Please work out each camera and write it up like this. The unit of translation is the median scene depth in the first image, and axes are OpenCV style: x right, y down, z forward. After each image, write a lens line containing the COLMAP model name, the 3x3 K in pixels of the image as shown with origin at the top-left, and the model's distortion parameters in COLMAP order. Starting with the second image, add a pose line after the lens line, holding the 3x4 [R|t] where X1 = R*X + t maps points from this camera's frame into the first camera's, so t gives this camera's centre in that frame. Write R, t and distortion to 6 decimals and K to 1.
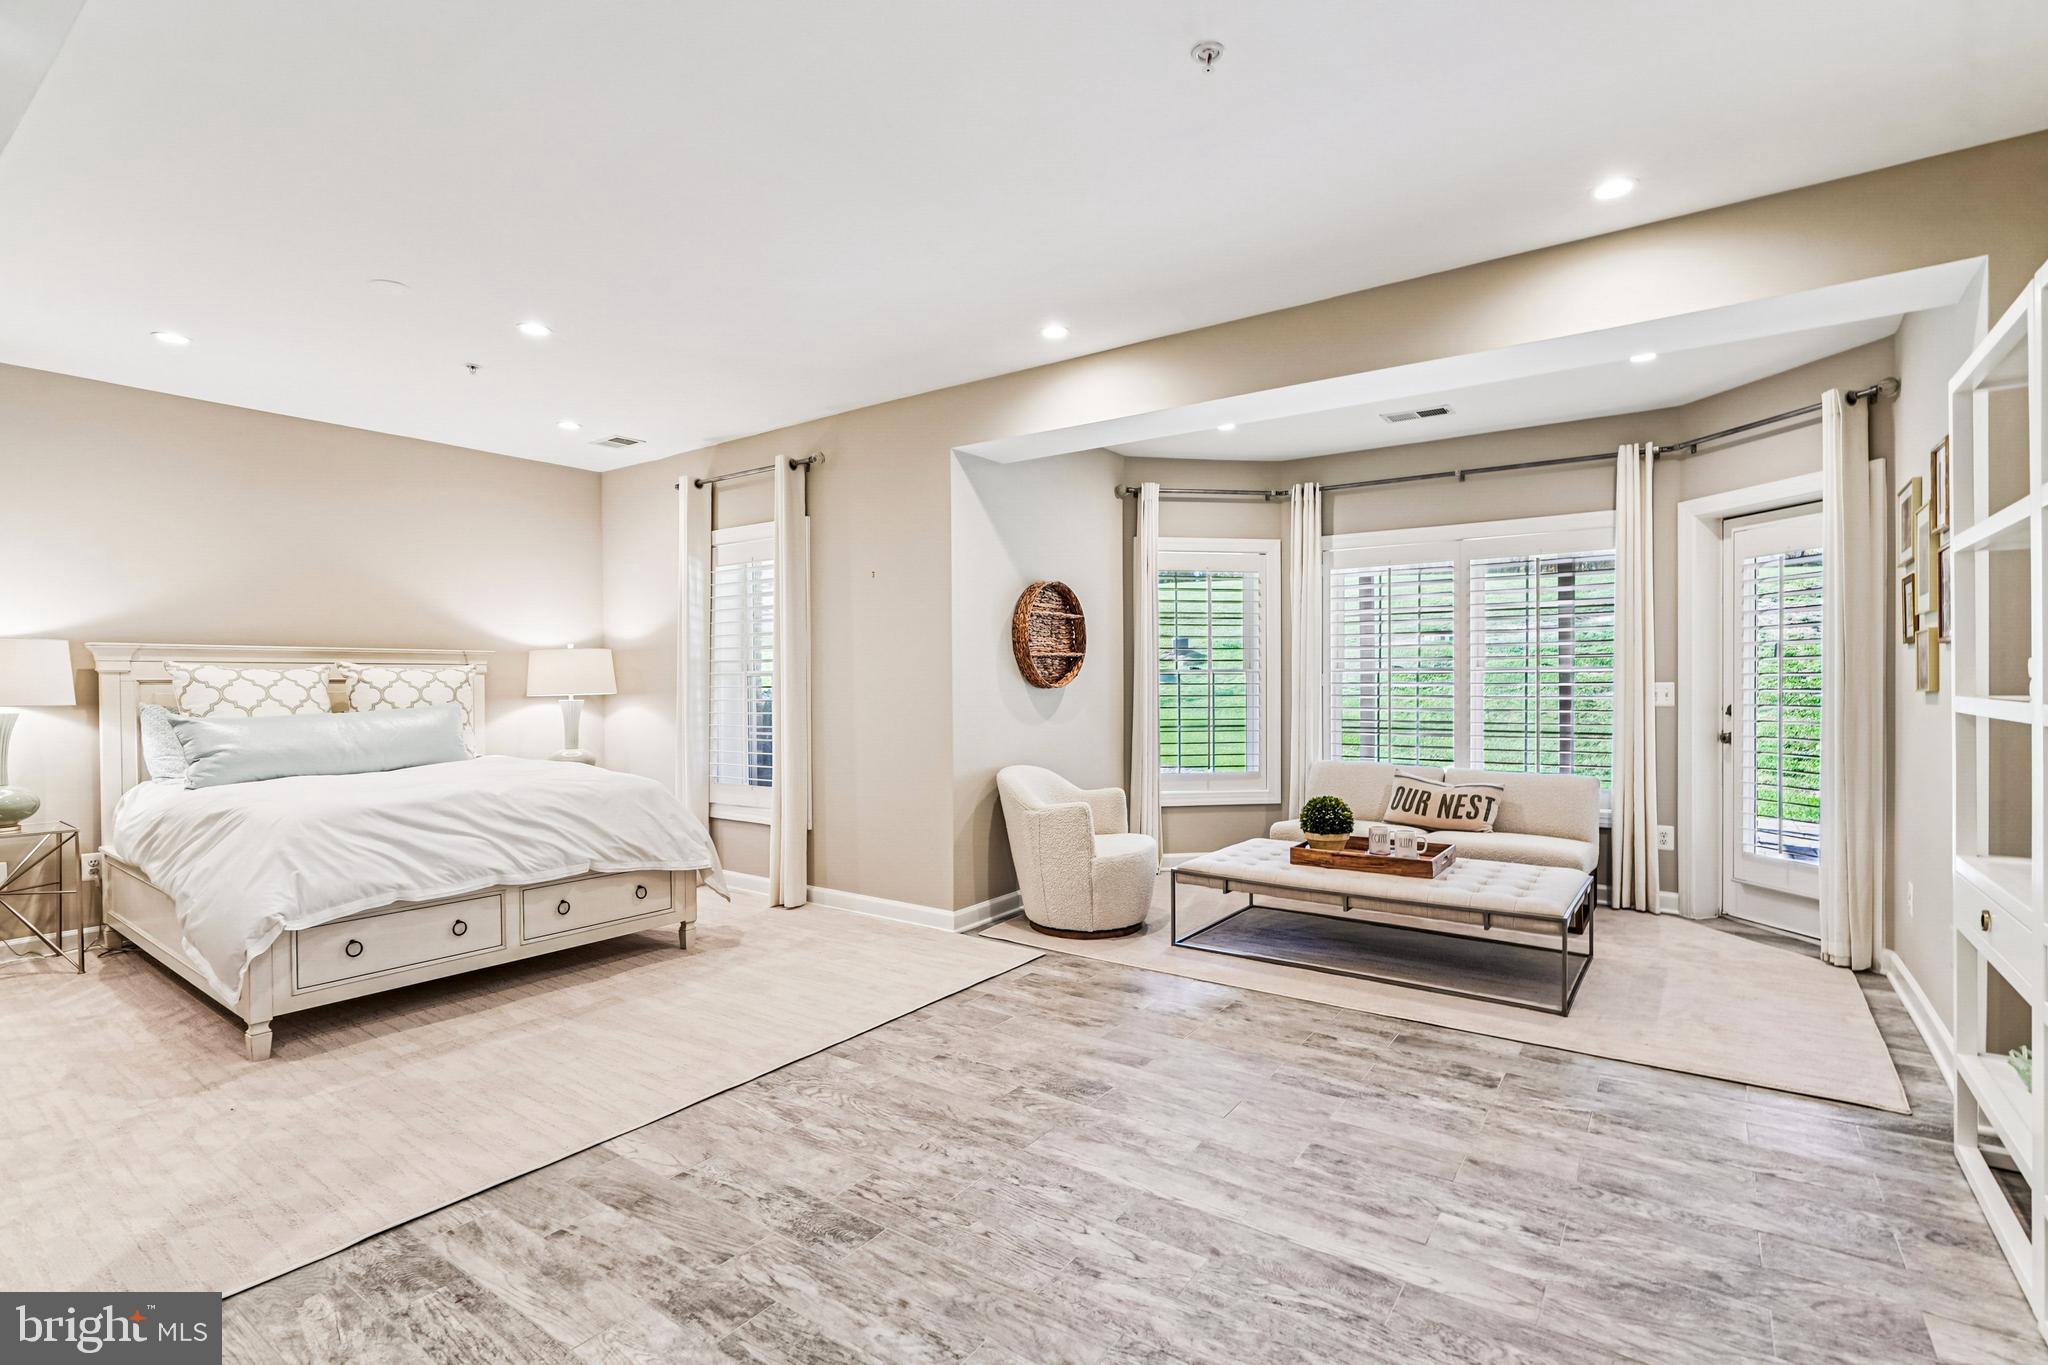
lens RADIAL K [[932.9, 0, 1036.4], [0, 932.9, 674.7], [0, 0, 1]] dist [0.000511, 0.000160]
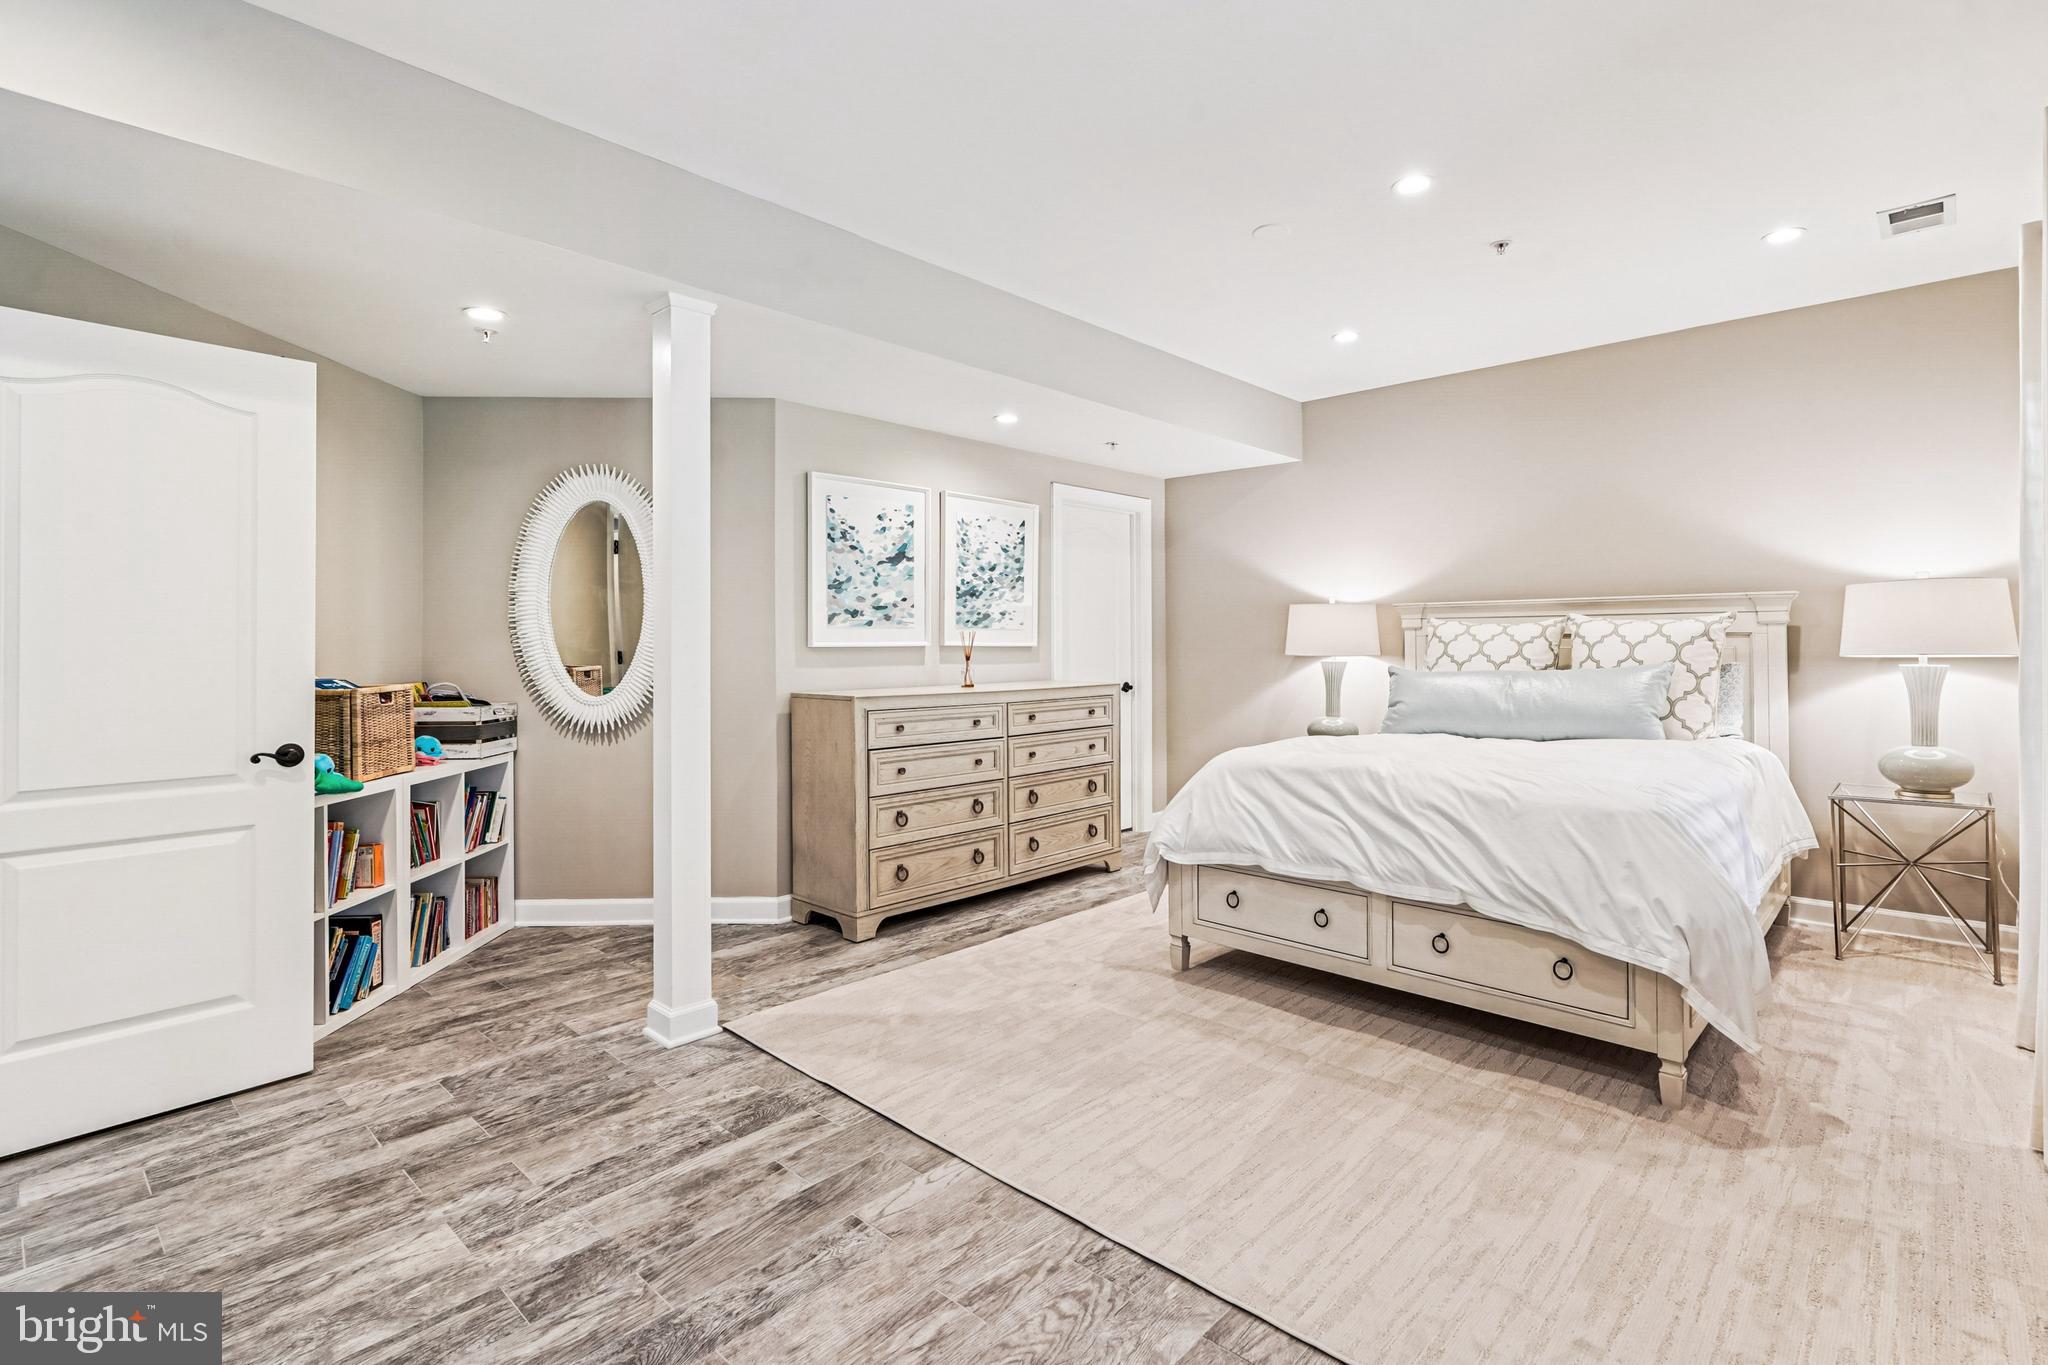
lens RADIAL K [[959.8, 0, 1046.8], [0, 959.8, 633.4], [0, 0, 1]] dist [-0.001933, -0.000169]
pose [[-0.121853, -0.002281, -0.992546, 0.255708], [0.014263, 0.999890, -0.004049, 0.001676], [0.992446, -0.014650, -0.121807, 0.698341]]
